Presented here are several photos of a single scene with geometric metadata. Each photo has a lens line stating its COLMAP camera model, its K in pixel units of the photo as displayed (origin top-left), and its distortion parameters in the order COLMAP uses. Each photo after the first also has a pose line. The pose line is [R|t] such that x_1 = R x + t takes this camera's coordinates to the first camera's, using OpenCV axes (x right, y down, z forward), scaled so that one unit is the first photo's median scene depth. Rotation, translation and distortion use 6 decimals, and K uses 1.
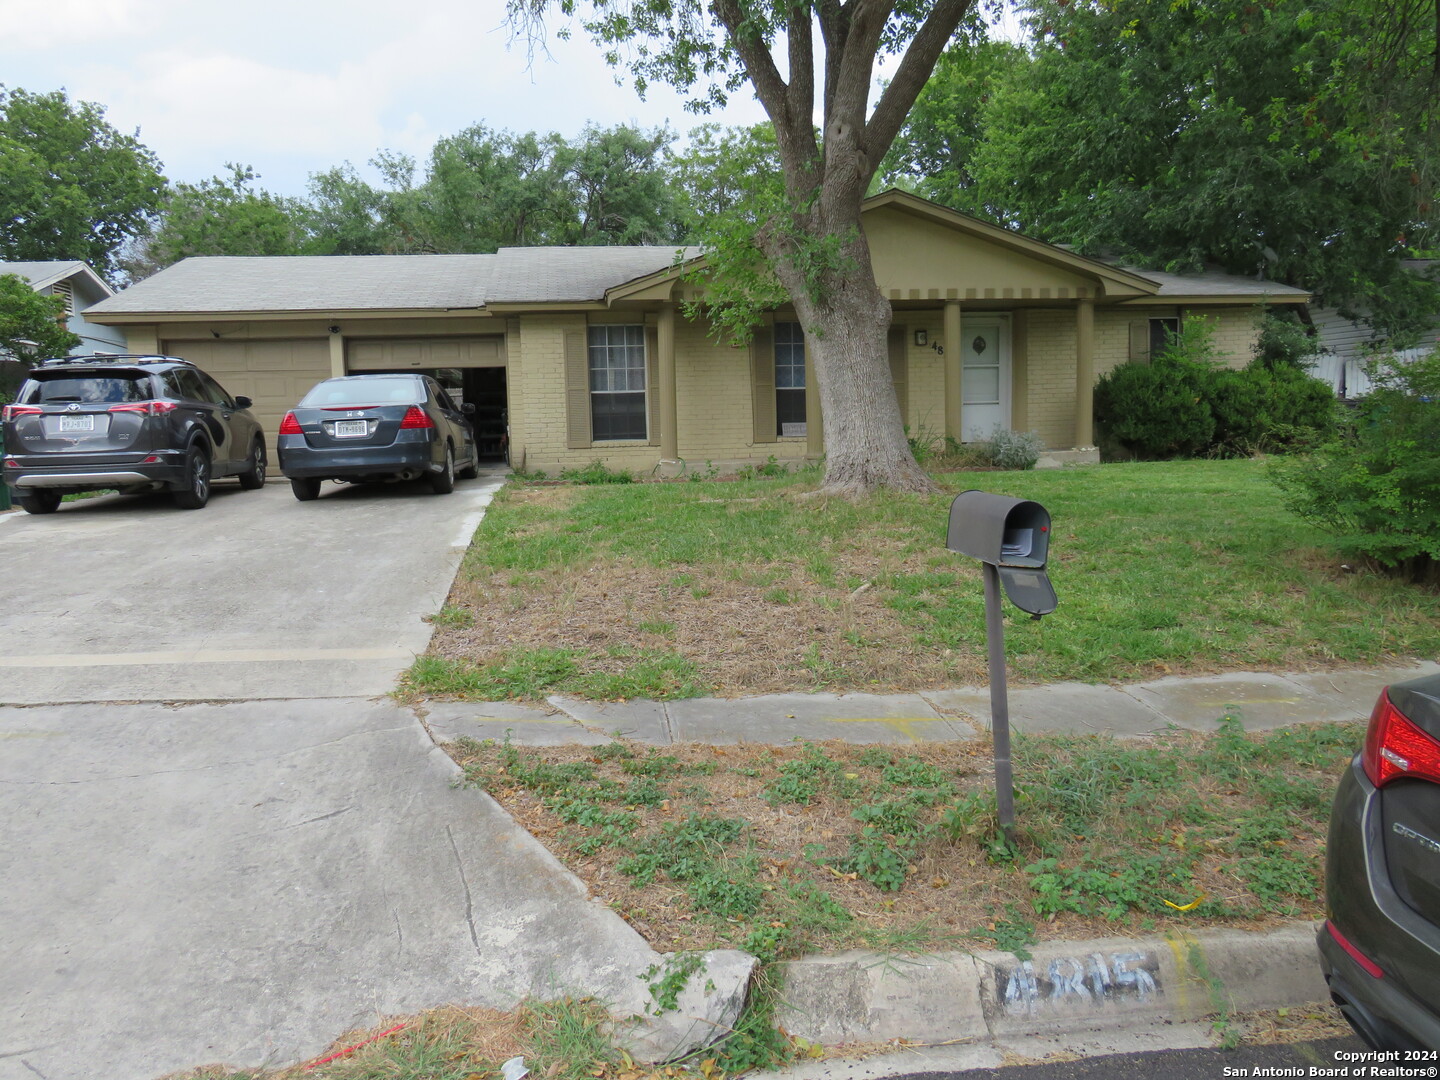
lens RADIAL K [[1011.2, 0, 711.8], [0, 1011.2, 536.1], [0, 0, 1]] dist [-0.022626, -0.000161]
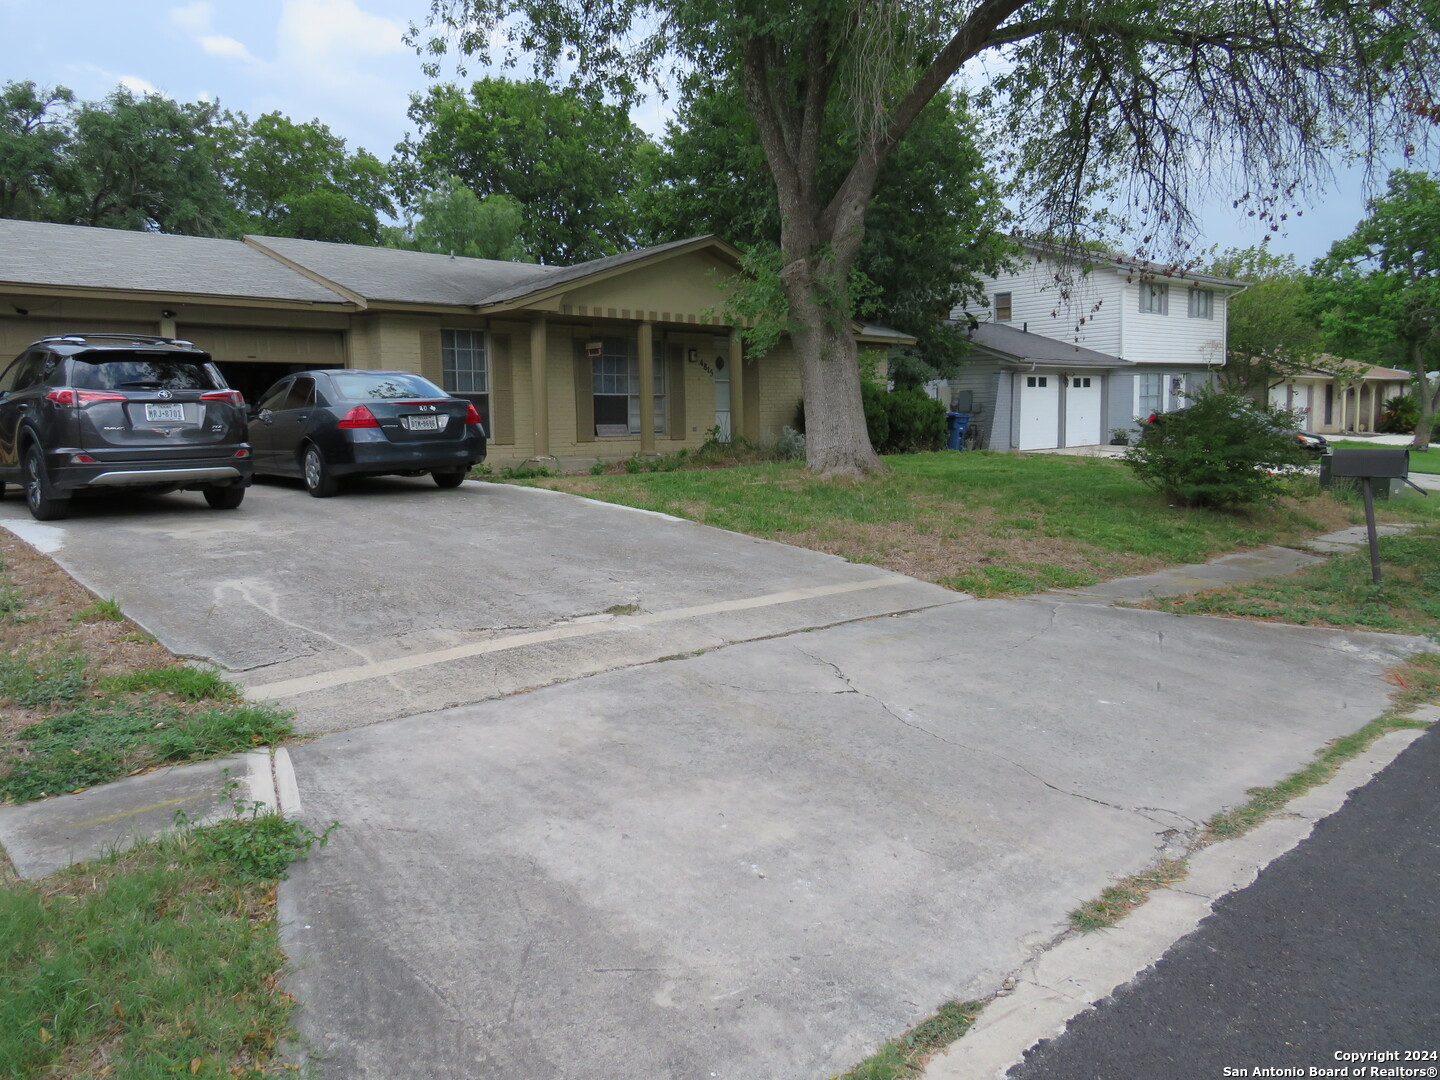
lens RADIAL K [[1011.2, 0, 711.8], [0, 1011.2, 536.1], [0, 0, 1]] dist [-0.022626, -0.000161]
pose [[0.834922, -0.046516, 0.548399, -0.468388], [0.050177, 0.998706, 0.008318, 0.009514], [-0.548076, 0.020573, 0.836176, -0.010560]]
